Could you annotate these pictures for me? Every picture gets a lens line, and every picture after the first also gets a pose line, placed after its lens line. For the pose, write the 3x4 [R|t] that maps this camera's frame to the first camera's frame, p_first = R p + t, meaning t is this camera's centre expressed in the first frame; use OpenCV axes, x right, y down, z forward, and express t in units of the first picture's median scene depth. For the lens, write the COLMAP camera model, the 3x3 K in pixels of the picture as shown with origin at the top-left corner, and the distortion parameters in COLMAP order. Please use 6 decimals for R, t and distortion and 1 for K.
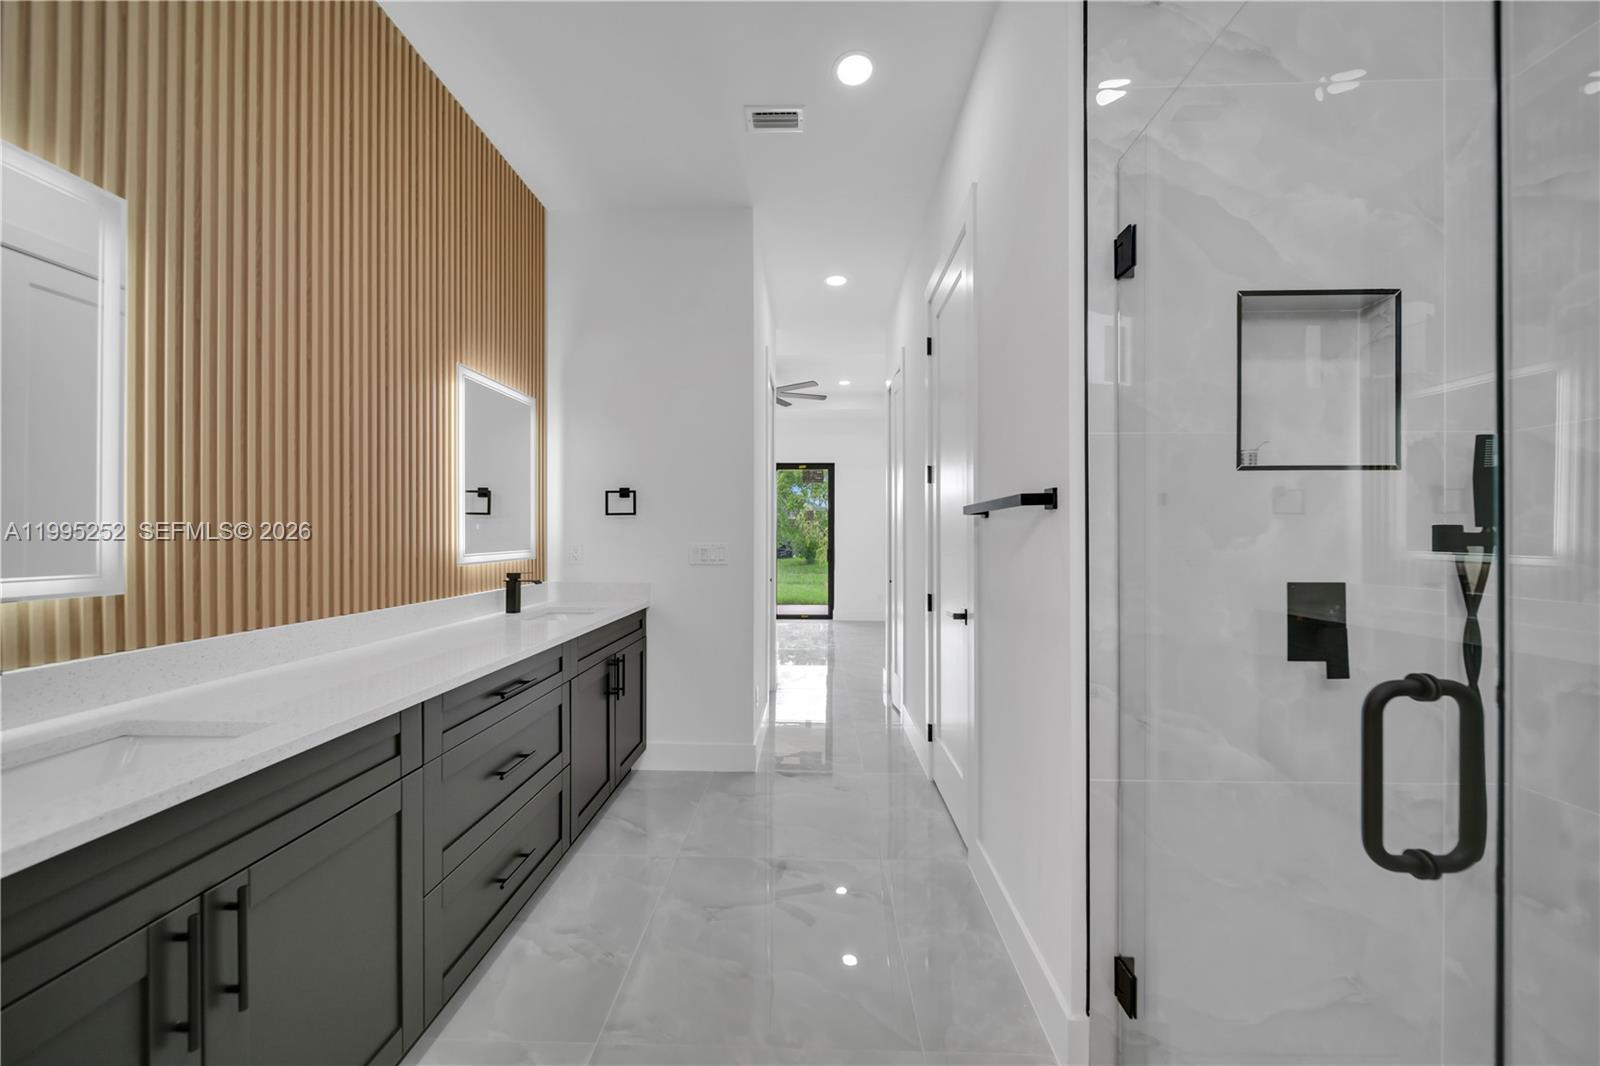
lens RADIAL K [[549.4, 0, 806.6], [0, 549.4, 531.4], [0, 0, 1]] dist [-0.000799, -0.000593]
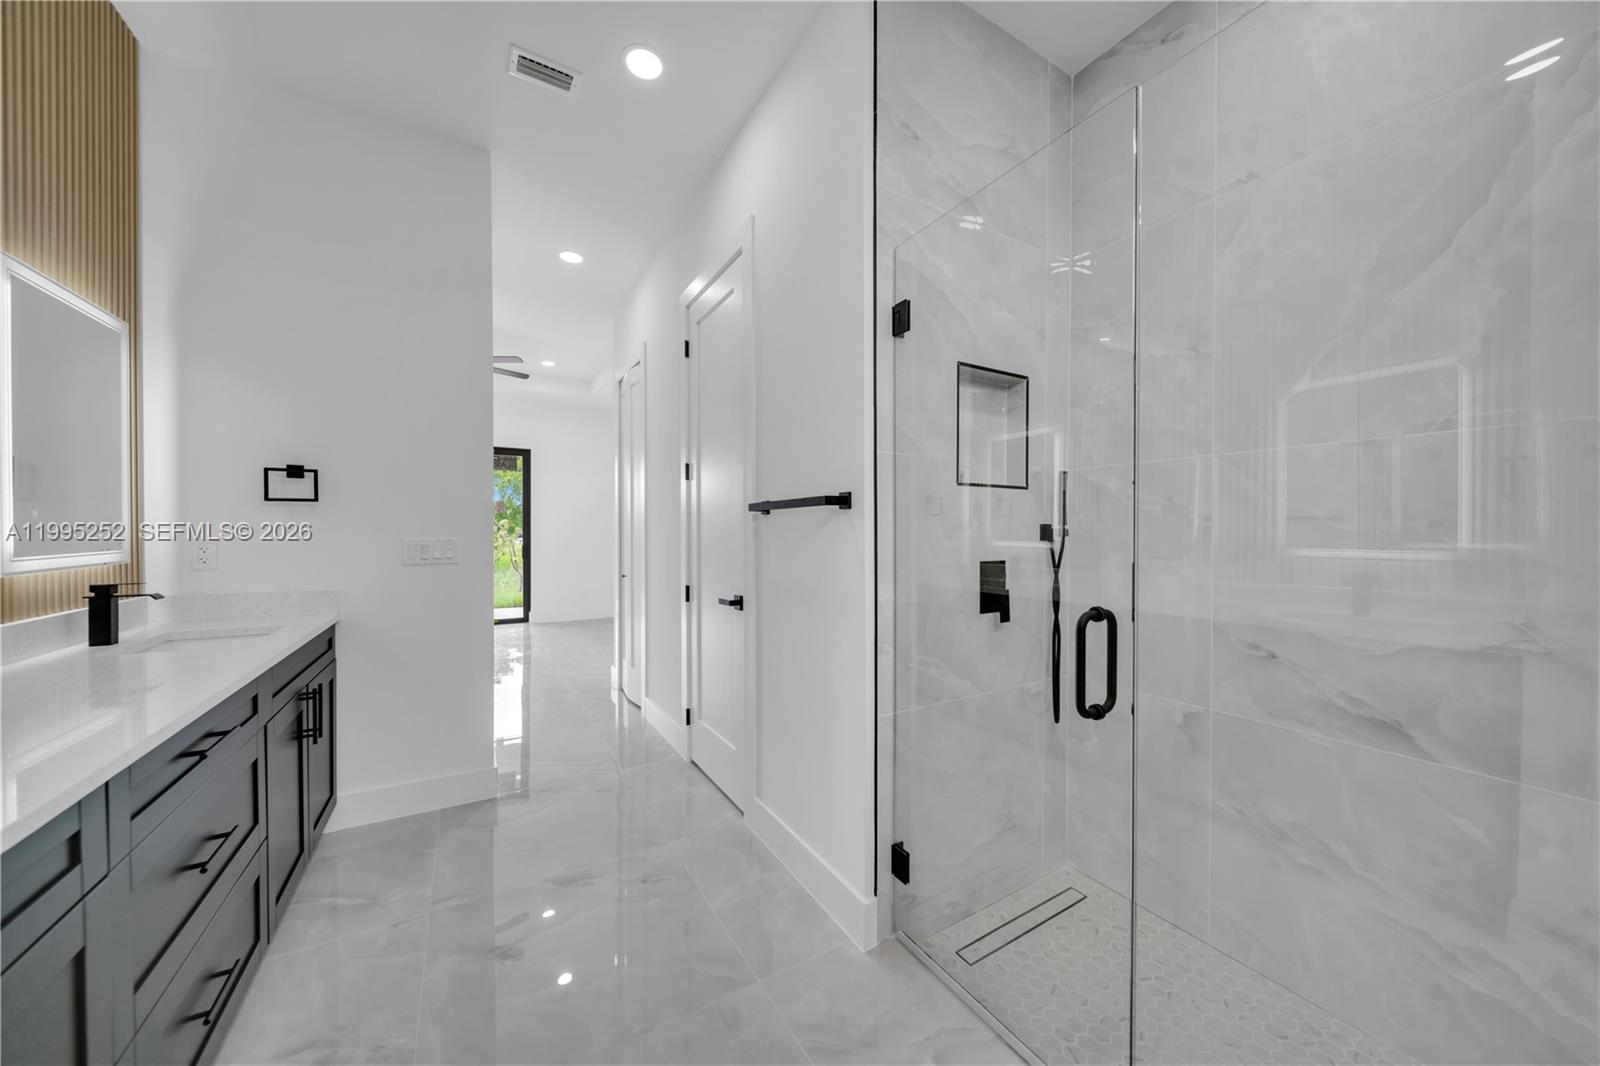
lens RADIAL K [[549.4, 0, 797.6], [0, 549.4, 530.7], [0, 0, 1]] dist [-0.000799, -0.000593]
pose [[0.845193, 0.001964, 0.534458, -0.184389], [-0.006397, 0.999959, 0.006441, 0.000984], [-0.534424, -0.008863, 0.845170, -0.000609]]
